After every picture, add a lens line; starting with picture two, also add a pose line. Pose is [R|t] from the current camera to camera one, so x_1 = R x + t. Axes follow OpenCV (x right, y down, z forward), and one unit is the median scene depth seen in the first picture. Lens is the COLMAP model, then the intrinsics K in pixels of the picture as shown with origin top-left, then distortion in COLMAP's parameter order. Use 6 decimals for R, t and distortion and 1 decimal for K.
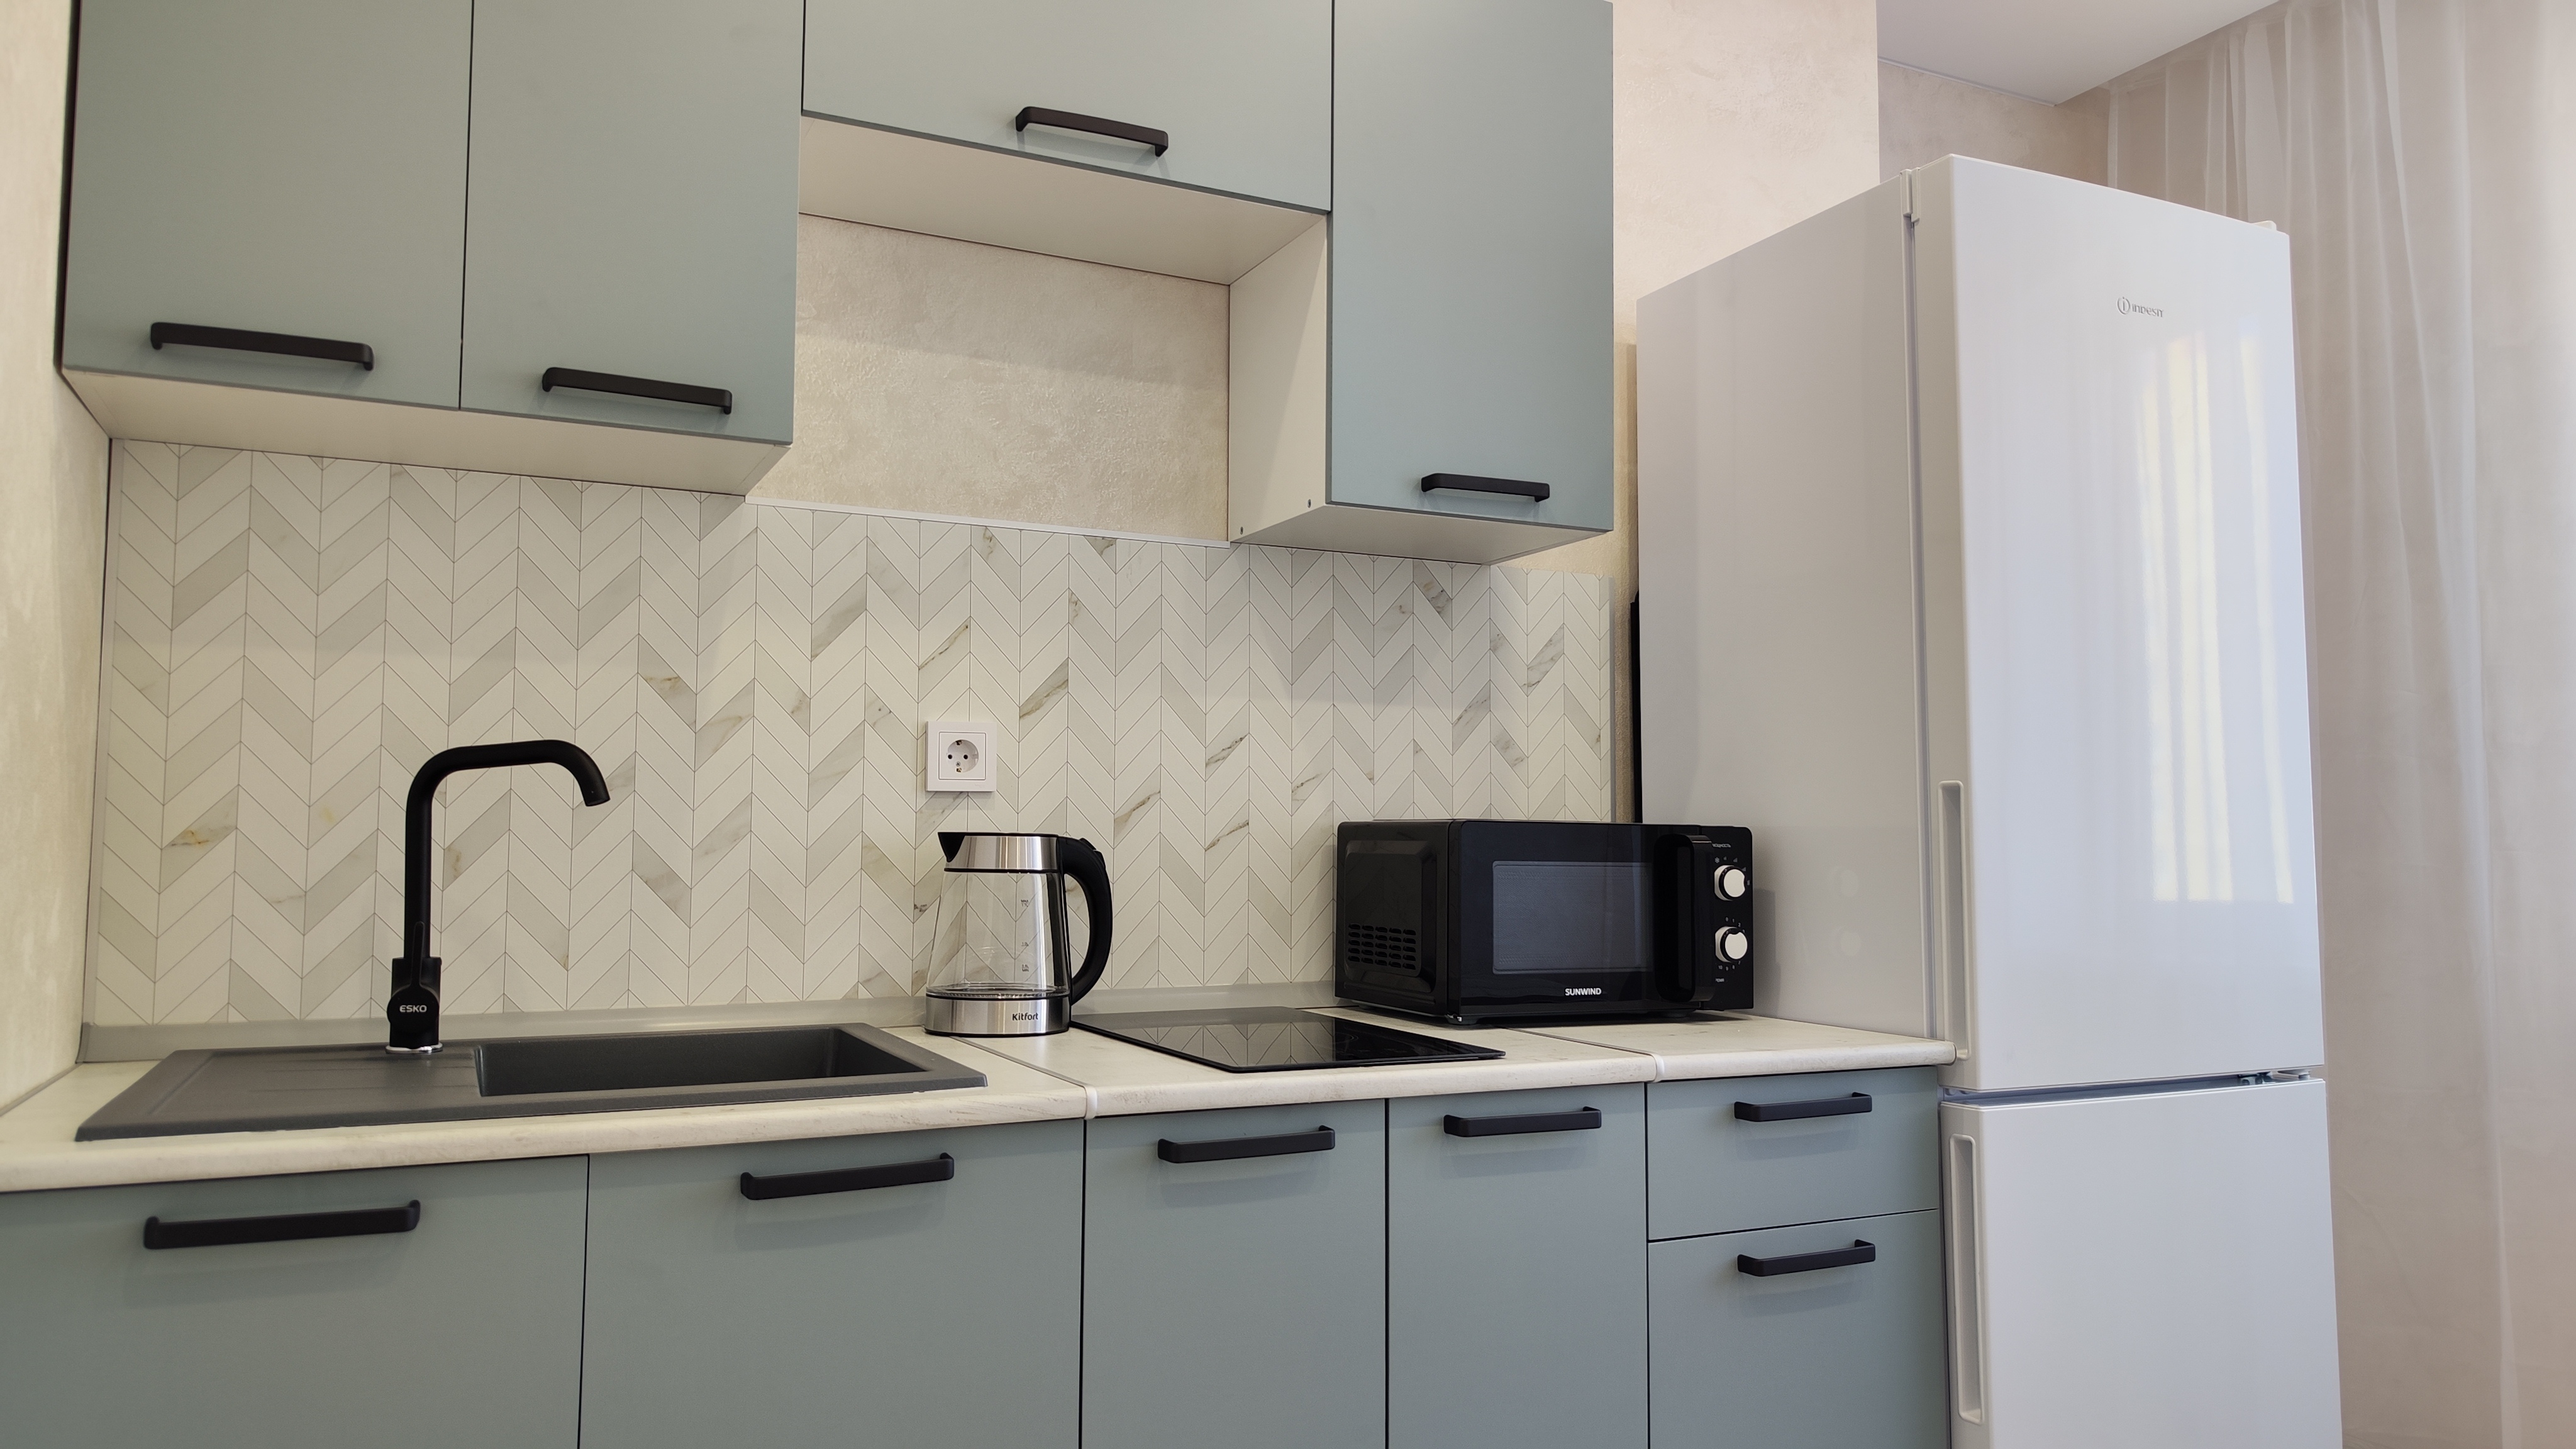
lens RADIAL K [[1713.2, 0, 1288.0], [0, 1713.2, 724.5], [0, 0, 1]] dist [0.021661, -0.004877]
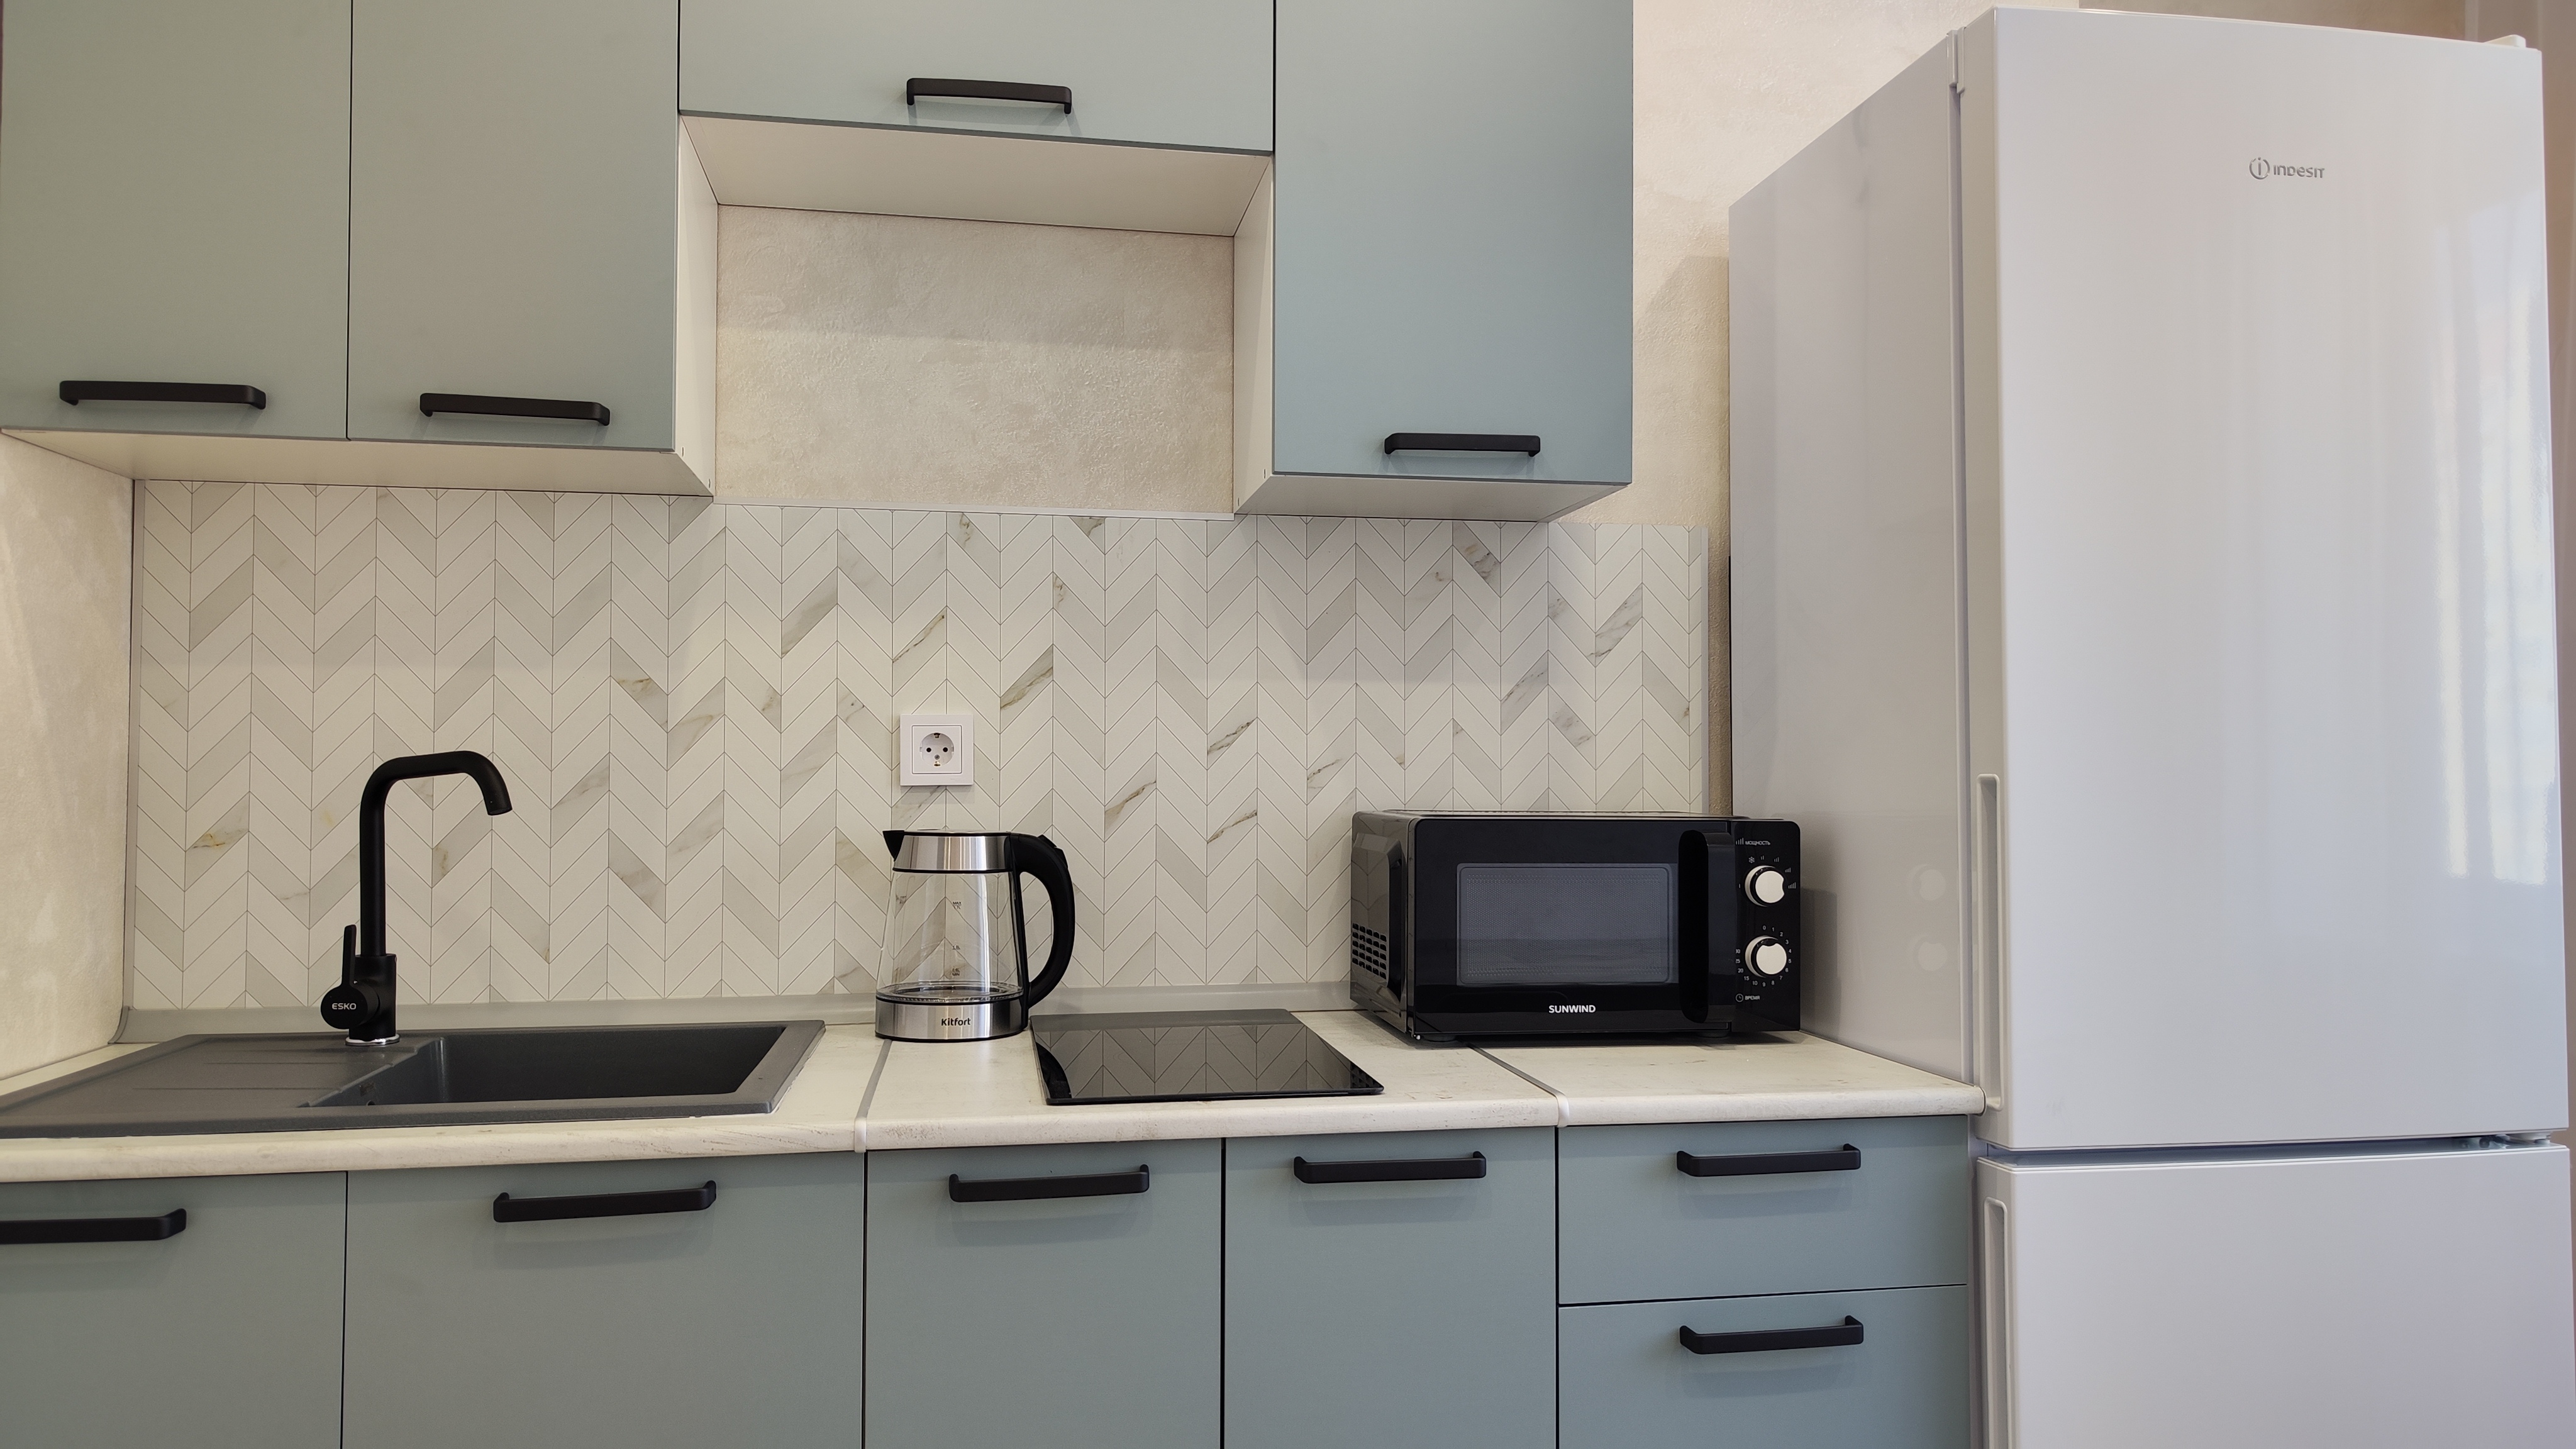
lens RADIAL K [[1724.6, 0, 1293.9], [0, 1724.6, 724.3], [0, 0, 1]] dist [0.013492, -0.004126]
pose [[0.962772, -0.011410, -0.270073, 0.274177], [0.022542, 0.999018, 0.038153, -0.029117], [0.269373, -0.042821, 0.962084, 0.104766]]
